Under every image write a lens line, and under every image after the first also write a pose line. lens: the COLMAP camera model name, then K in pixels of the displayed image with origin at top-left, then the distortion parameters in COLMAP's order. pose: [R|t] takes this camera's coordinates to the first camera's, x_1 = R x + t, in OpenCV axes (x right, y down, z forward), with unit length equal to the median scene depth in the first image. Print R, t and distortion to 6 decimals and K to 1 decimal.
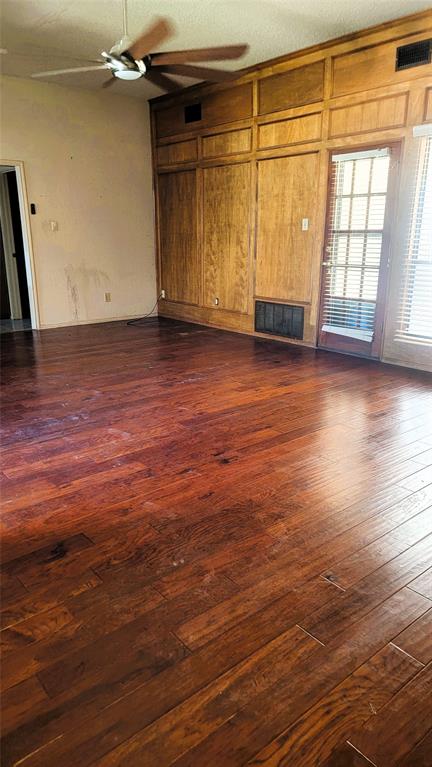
lens RADIAL K [[532.2, 0, 216.0], [0, 532.2, 383.5], [0, 0, 1]] dist [0.059918, -0.053548]
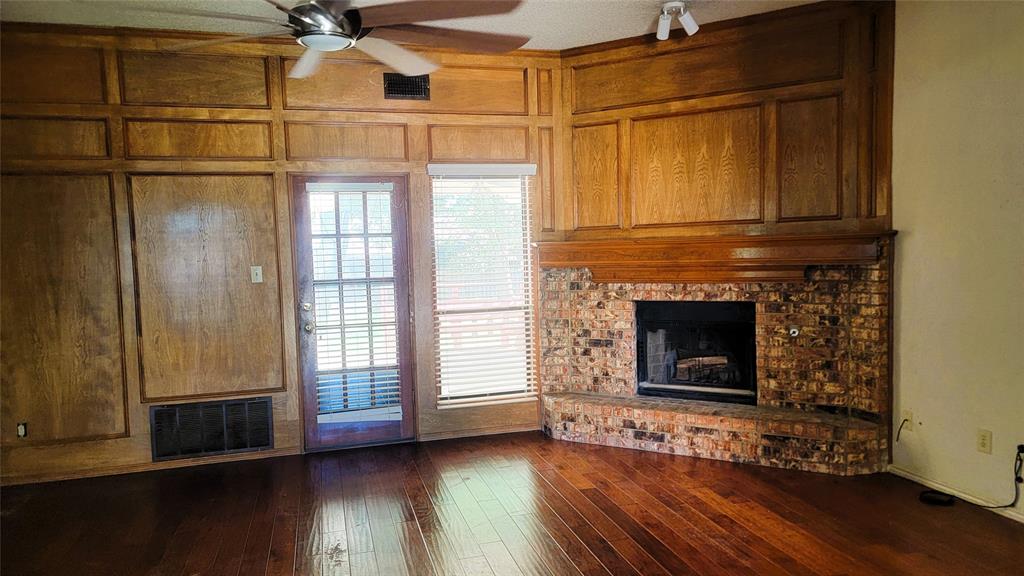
lens RADIAL K [[710.5, 0, 512.0], [0, 710.5, 288.0], [0, 0, 1]] dist [0.059918, -0.053548]
pose [[0.407110, -0.059097, 0.911465, -0.526021], [0.278365, 0.958460, -0.062189, -0.142440], [-0.869928, 0.279038, 0.406649, 0.383731]]
